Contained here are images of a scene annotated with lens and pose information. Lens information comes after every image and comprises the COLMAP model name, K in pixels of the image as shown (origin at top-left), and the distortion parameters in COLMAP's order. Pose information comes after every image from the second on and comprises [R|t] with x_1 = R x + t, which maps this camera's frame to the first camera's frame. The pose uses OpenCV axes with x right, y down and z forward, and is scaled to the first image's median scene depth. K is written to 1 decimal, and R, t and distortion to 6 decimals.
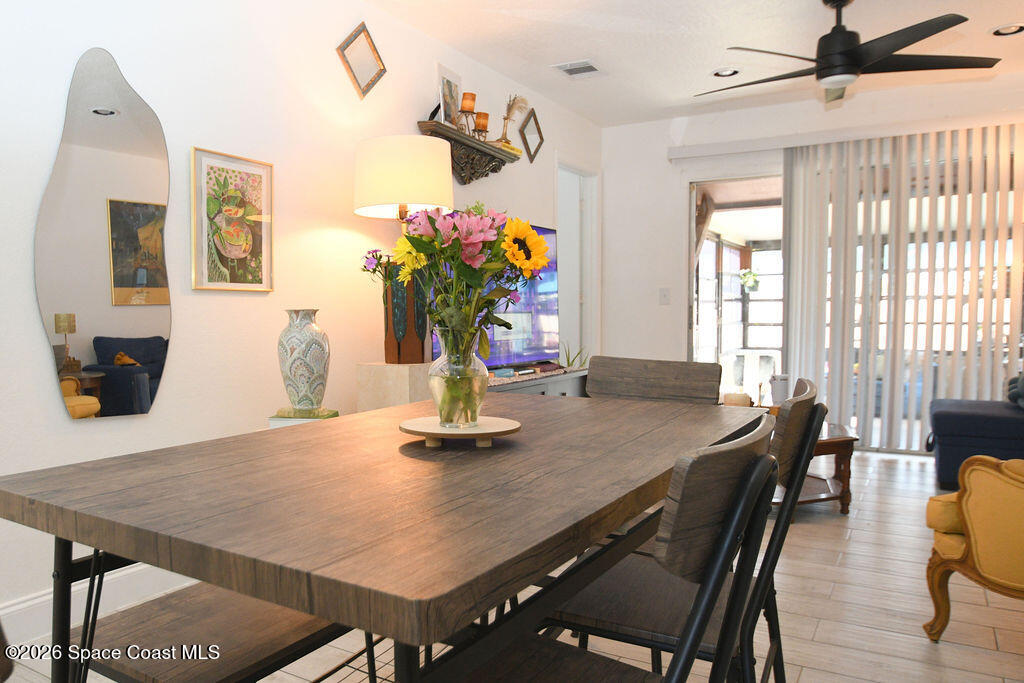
lens RADIAL K [[709.1, 0, 502.2], [0, 709.1, 338.5], [0, 0, 1]] dist [-0.048076, 0.012166]
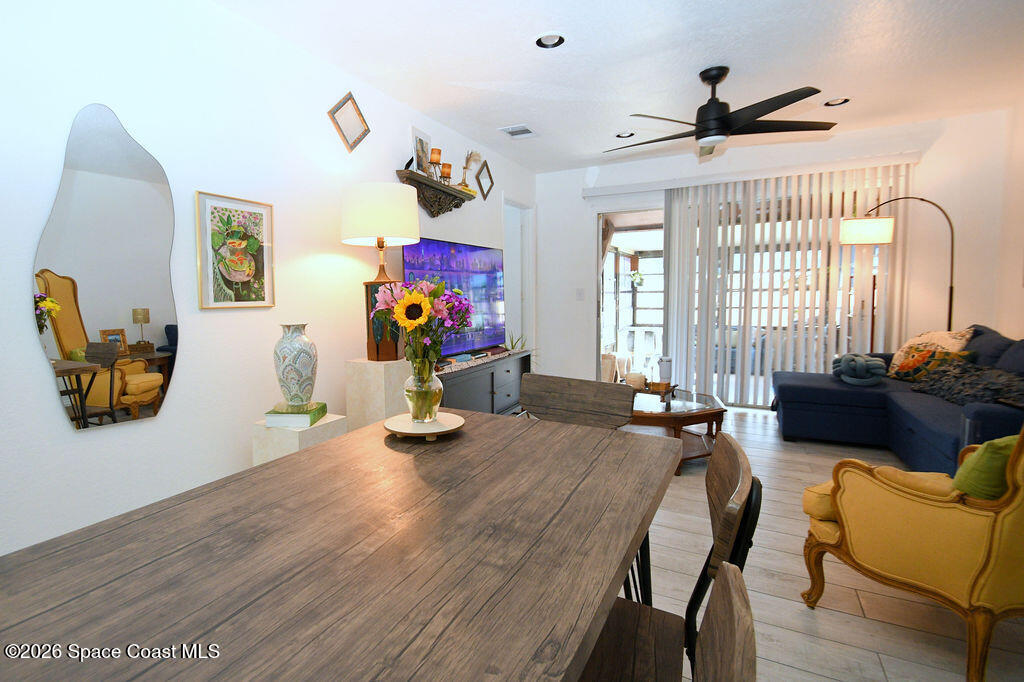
lens RADIAL K [[466.9, 0, 495.7], [0, 466.9, 316.5], [0, 0, 1]] dist [0.001290, -0.002527]
pose [[0.998735, -0.008158, 0.049613, 0.022651], [0.007623, 0.999911, 0.010966, -0.045636], [-0.049698, -0.010574, 0.998708, 0.123957]]
